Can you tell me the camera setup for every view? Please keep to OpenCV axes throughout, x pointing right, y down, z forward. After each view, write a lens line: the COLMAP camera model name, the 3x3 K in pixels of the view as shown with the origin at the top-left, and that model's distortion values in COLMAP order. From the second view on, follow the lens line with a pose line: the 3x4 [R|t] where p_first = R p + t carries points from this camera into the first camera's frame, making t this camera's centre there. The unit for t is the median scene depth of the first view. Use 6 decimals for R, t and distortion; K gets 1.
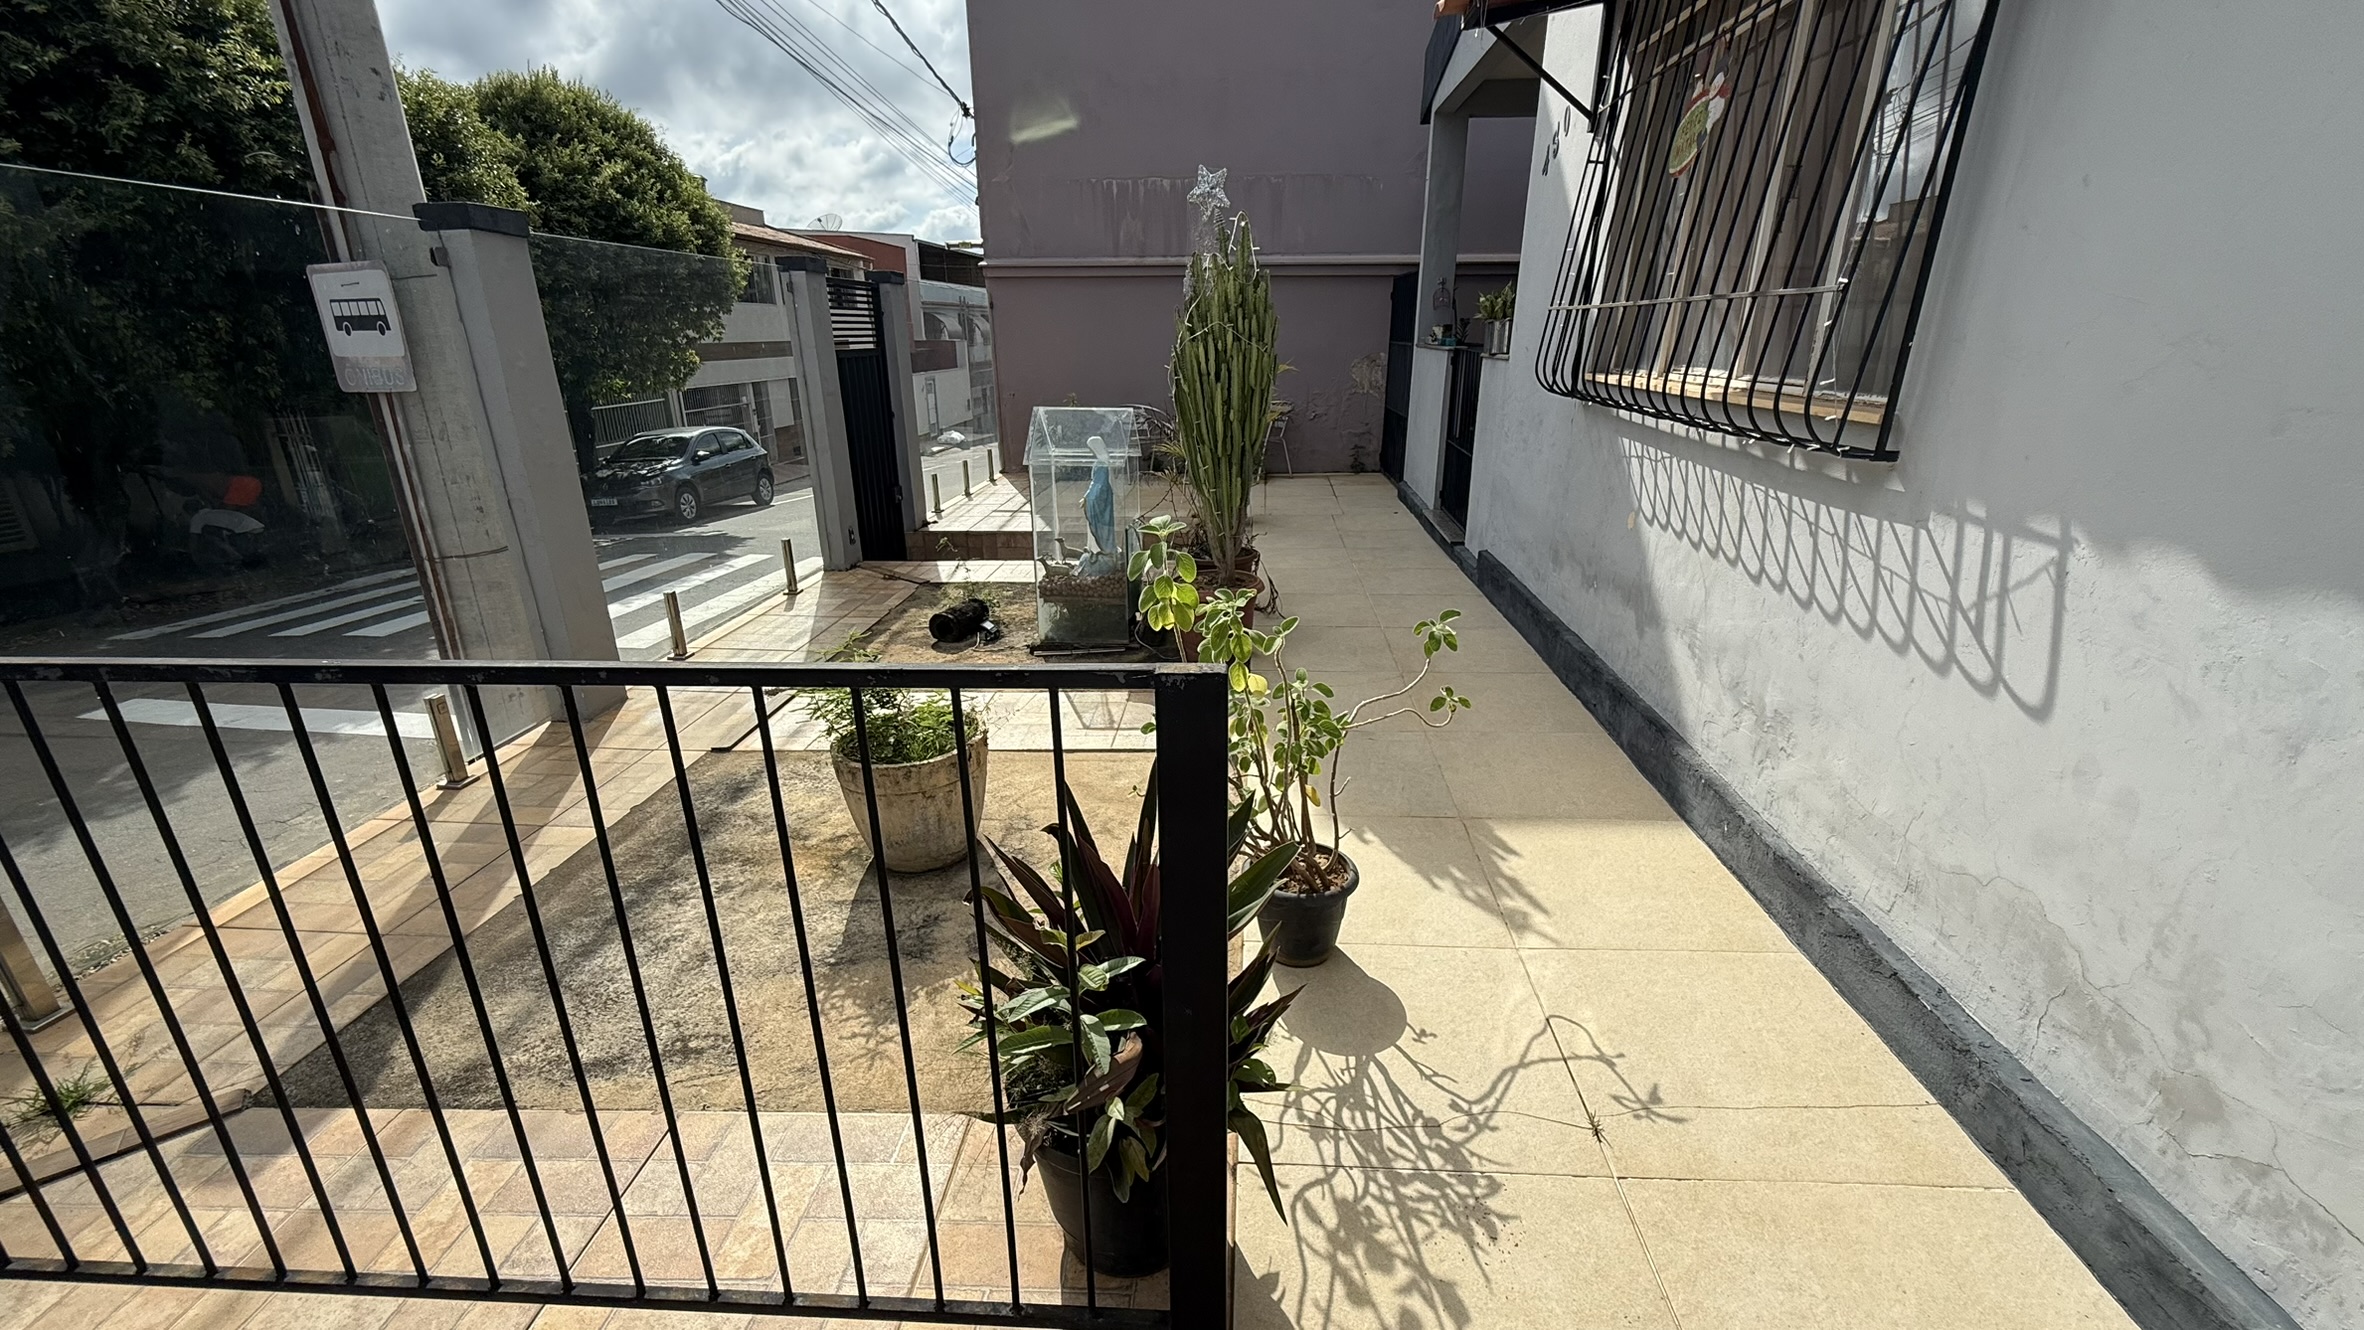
lens RADIAL K [[942.0, 0, 1191.8], [0, 942.0, 668.1], [0, 0, 1]] dist [0.000672, 0.000018]
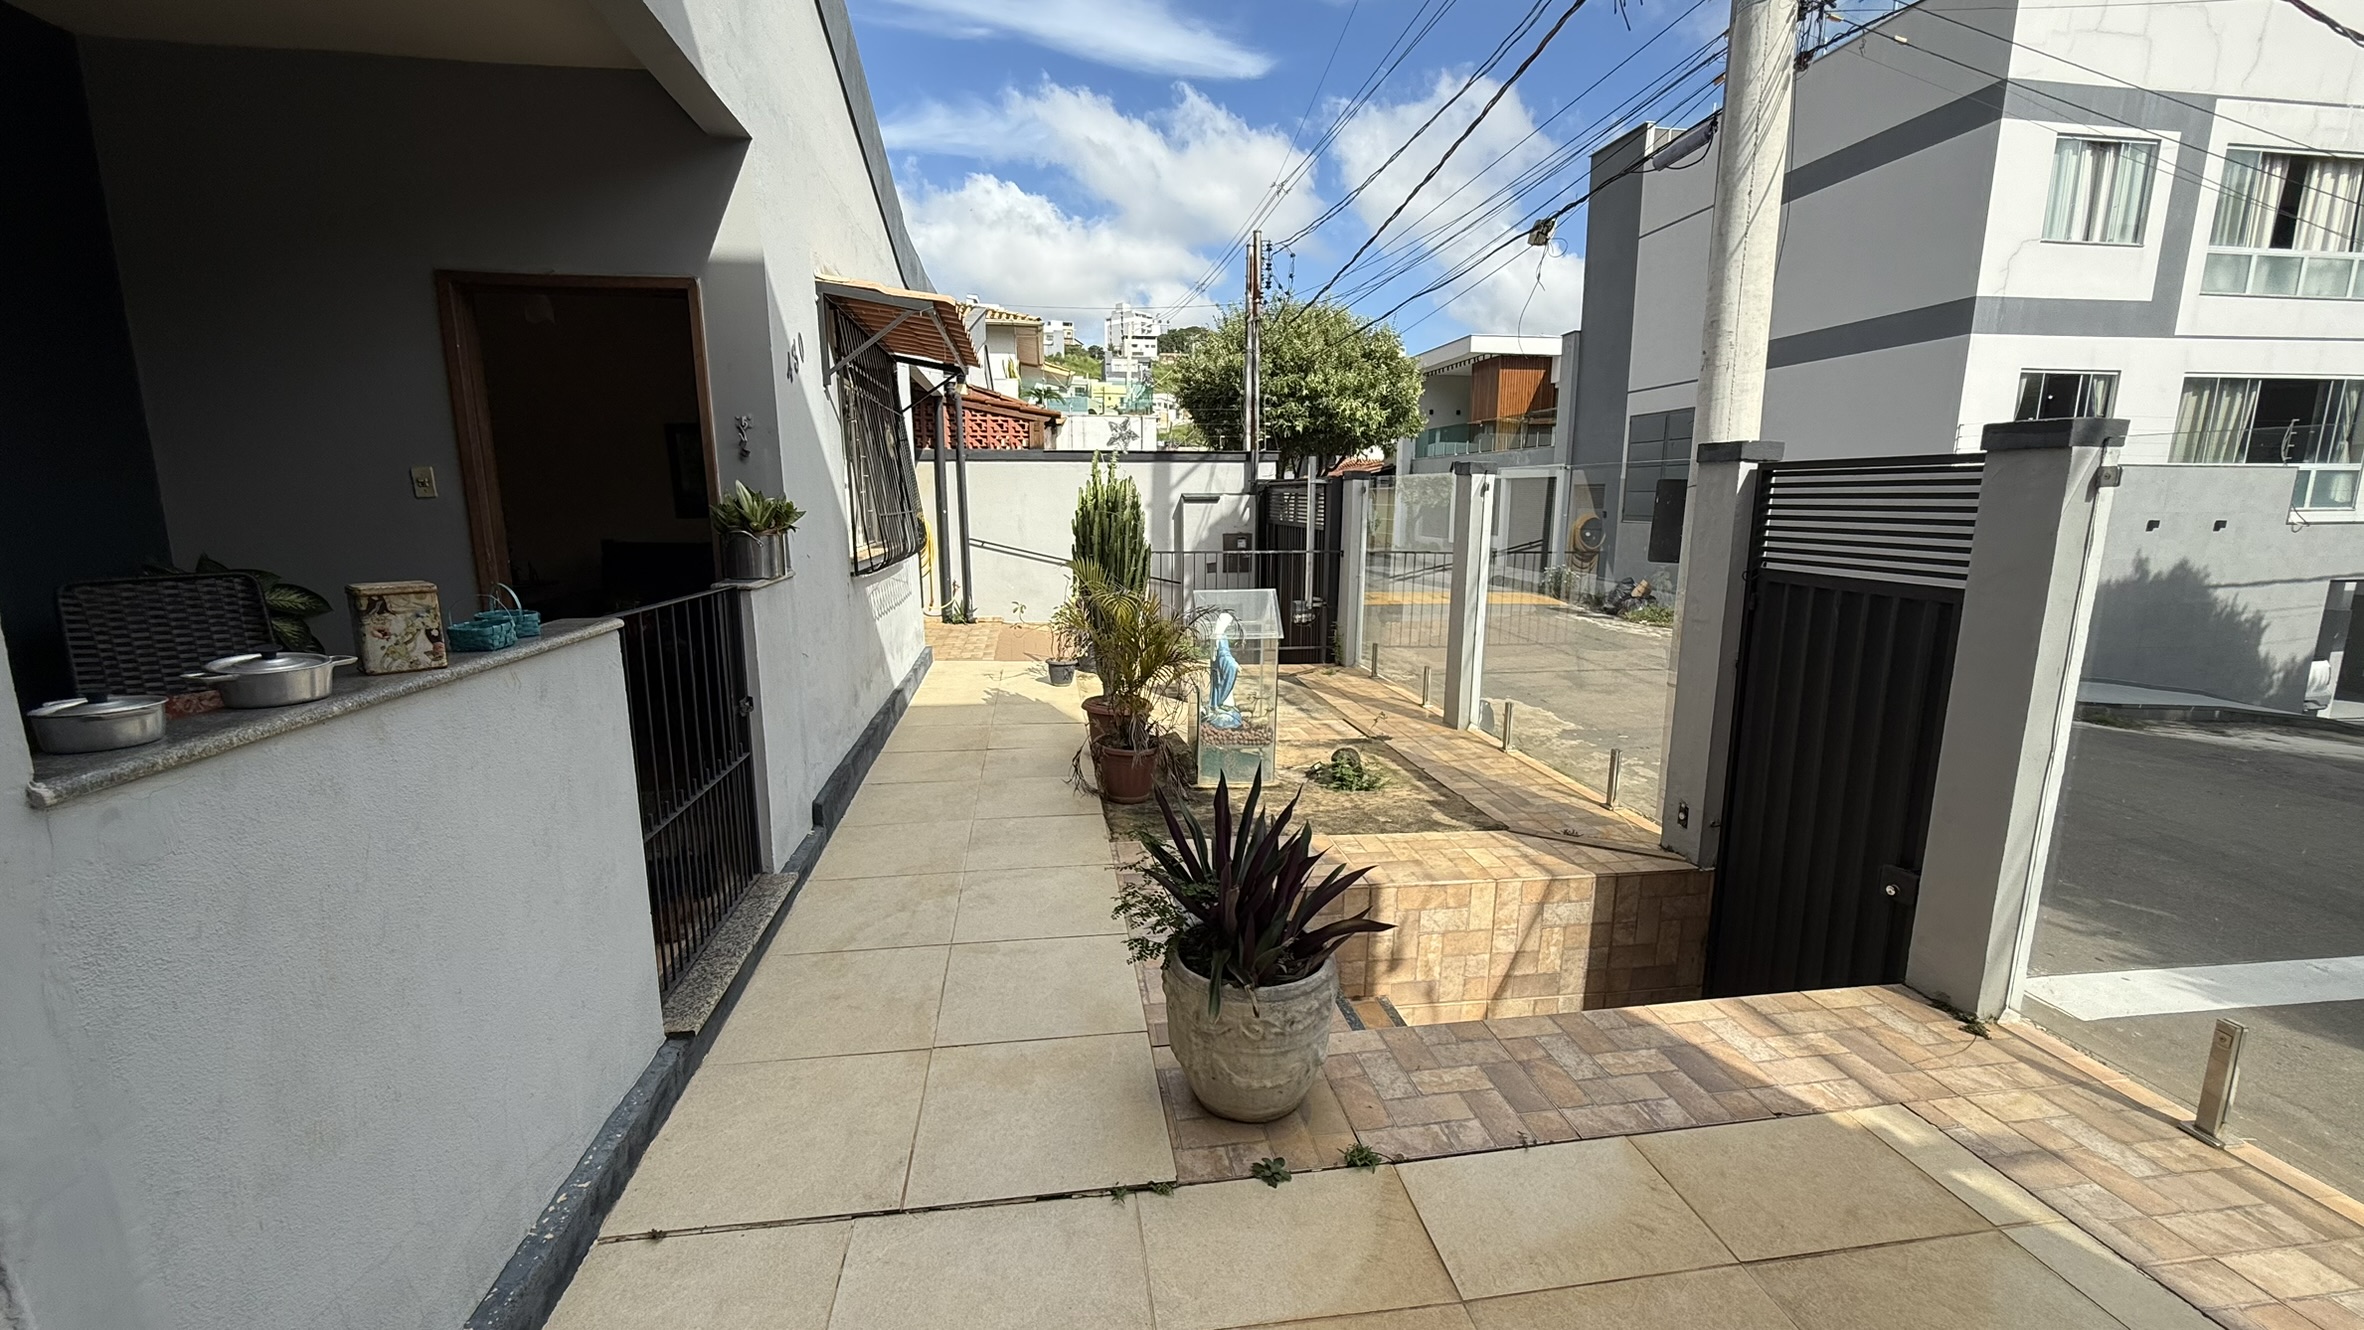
lens RADIAL K [[942.0, 0, 1180.5], [0, 942.0, 671.2], [0, 0, 1]] dist [0.000672, 0.000018]
pose [[-0.975965, 0.039418, -0.214331, 0.262294], [-0.075229, 0.862108, 0.501109, -0.864863], [0.204529, 0.505189, -0.838422, 2.196374]]
